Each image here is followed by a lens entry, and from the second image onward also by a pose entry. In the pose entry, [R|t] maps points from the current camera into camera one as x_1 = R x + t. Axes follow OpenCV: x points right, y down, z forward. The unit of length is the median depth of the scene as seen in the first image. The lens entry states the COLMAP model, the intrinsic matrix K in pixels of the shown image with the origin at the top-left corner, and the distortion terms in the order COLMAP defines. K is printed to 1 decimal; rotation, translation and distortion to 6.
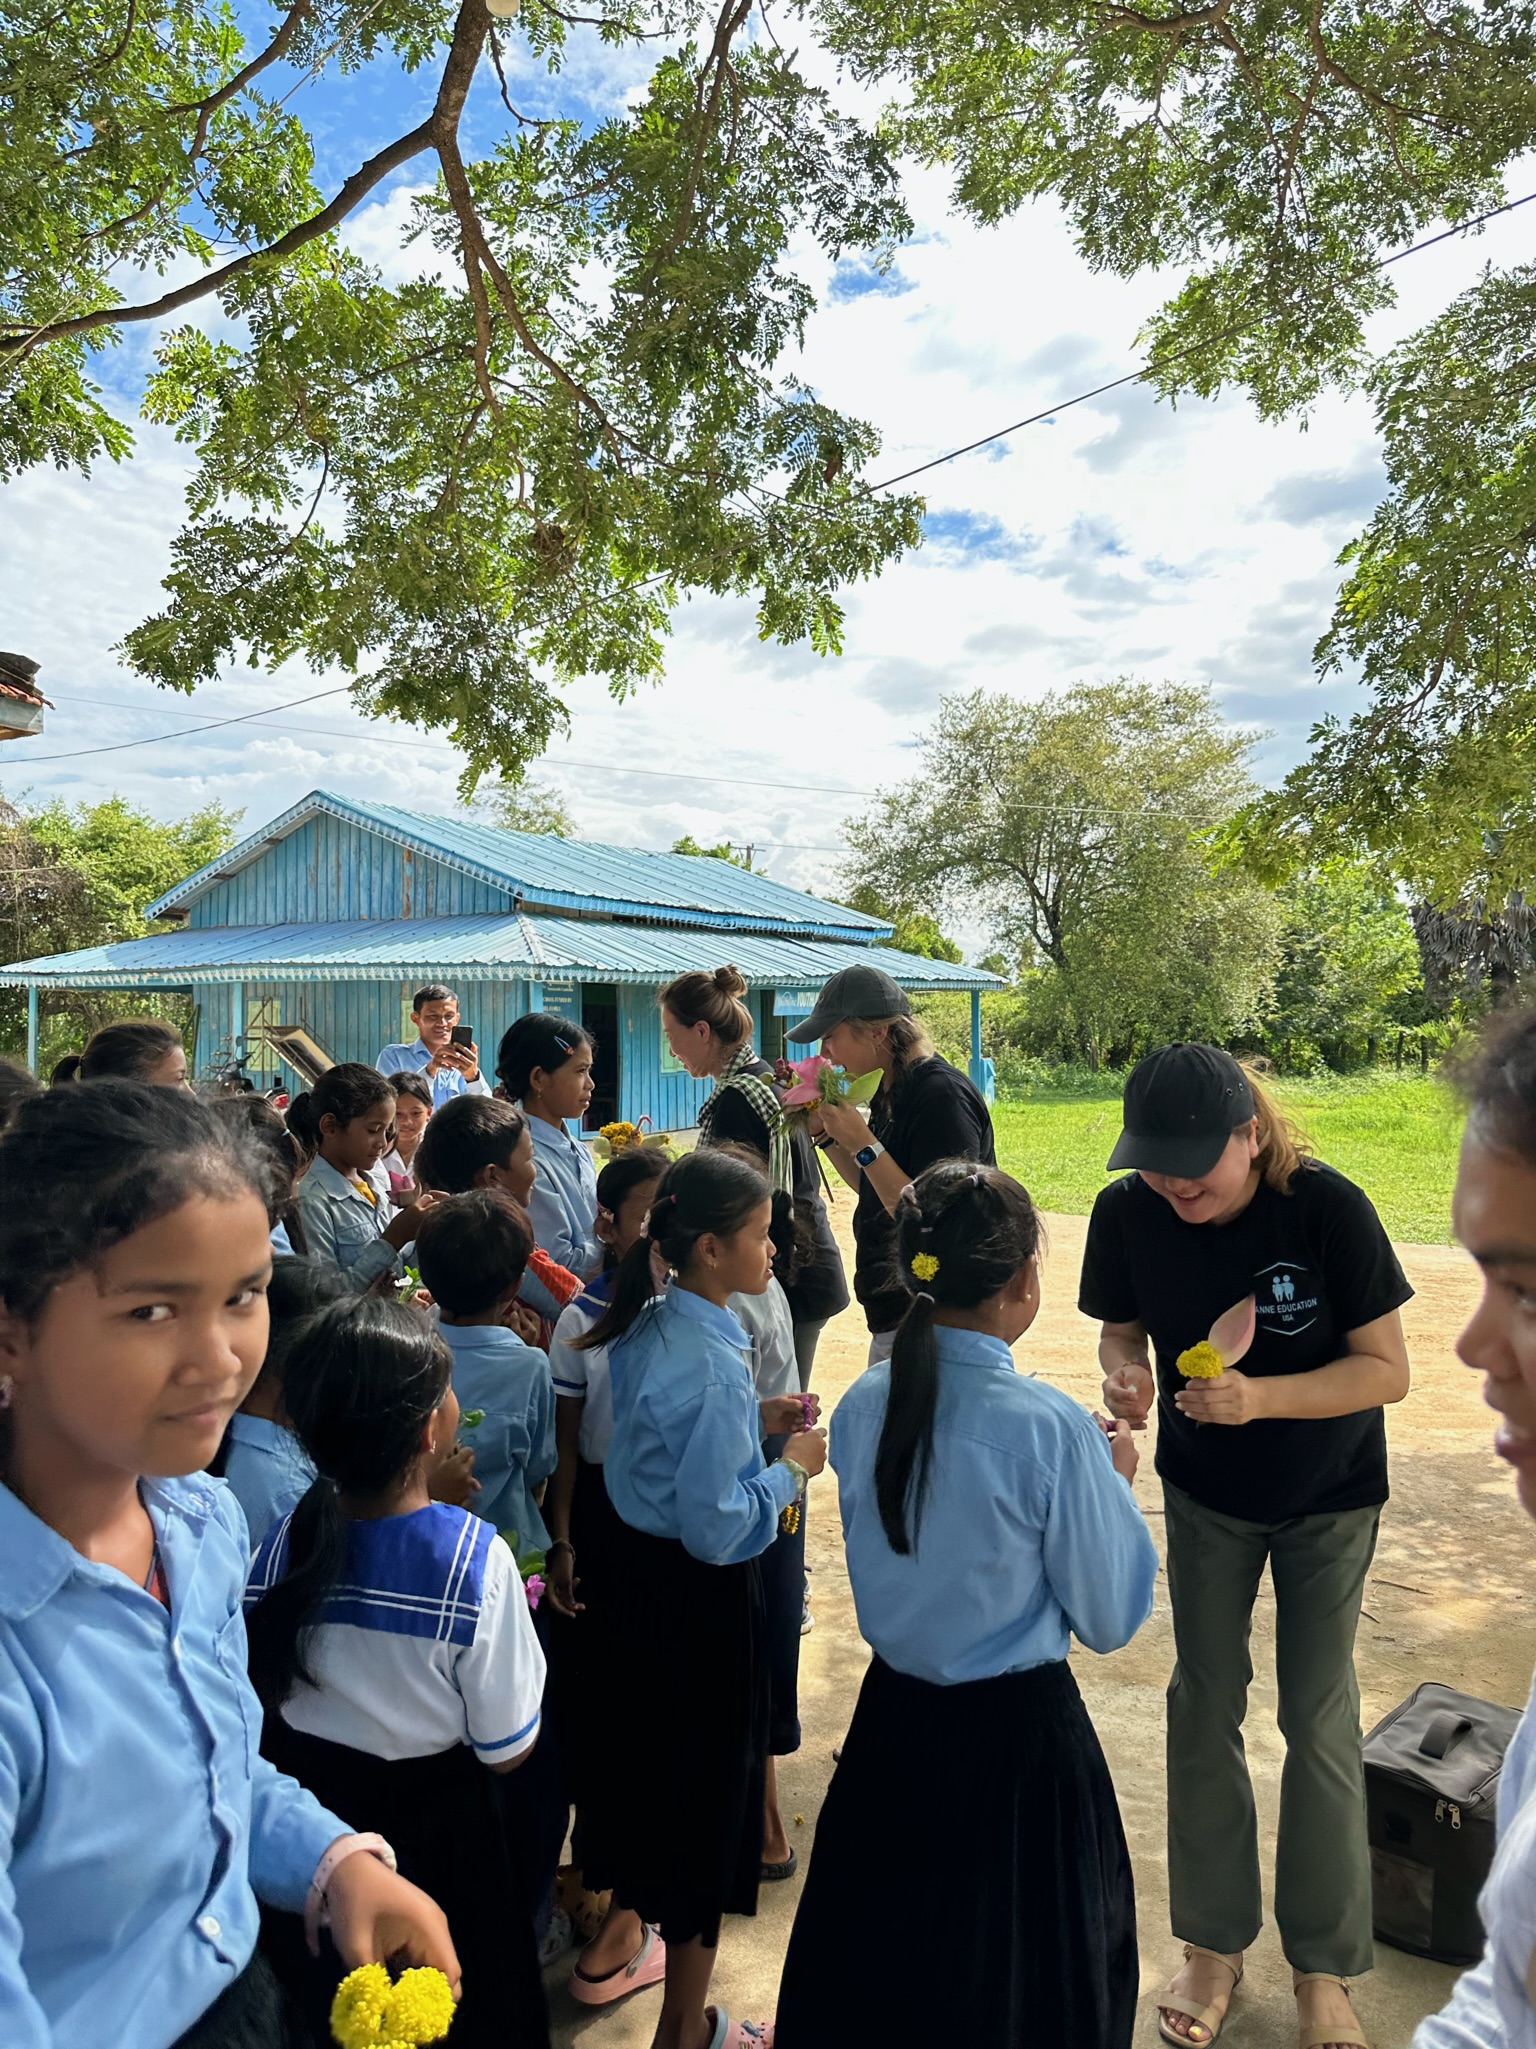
lens RADIAL K [[1432.6, 0, 772.1], [0, 1432.6, 1026.0], [0, 0, 1]] dist [0.048613, -0.026803]
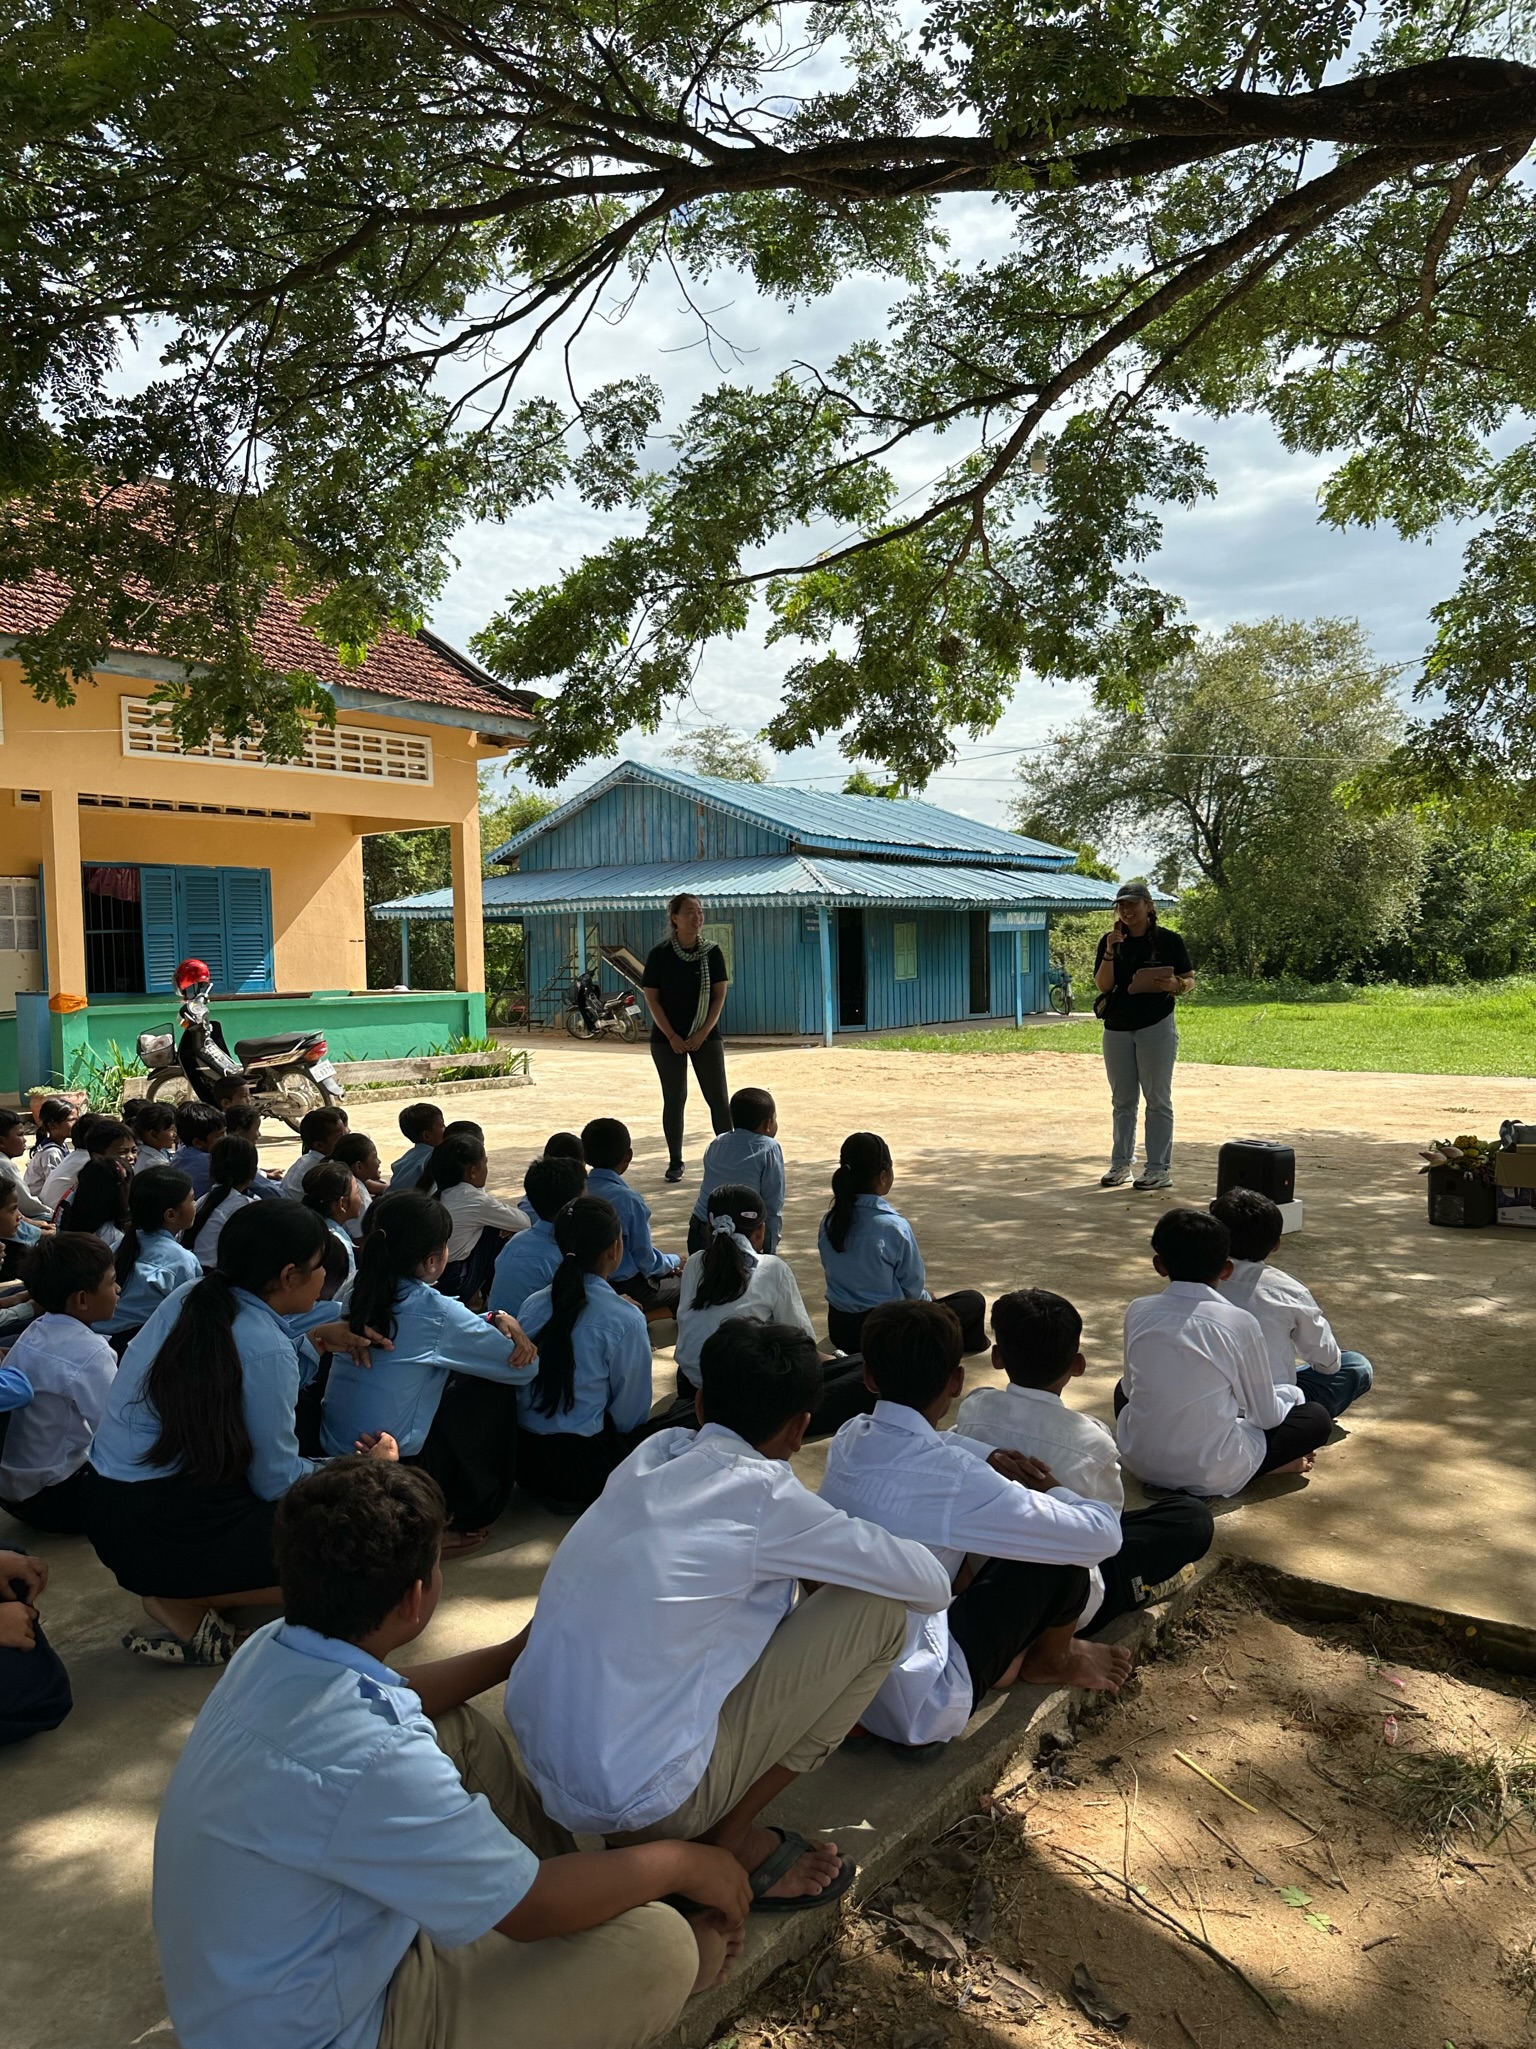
lens RADIAL K [[1291.1, 0, 761.1], [0, 1291.1, 1029.0], [0, 0, 1]] dist [-0.008358, -0.012864]
pose [[0.990436, -0.005039, -0.137883, -0.044280], [0.013832, 0.997925, 0.062884, 0.003922], [0.137280, -0.064190, 0.988450, -0.140347]]
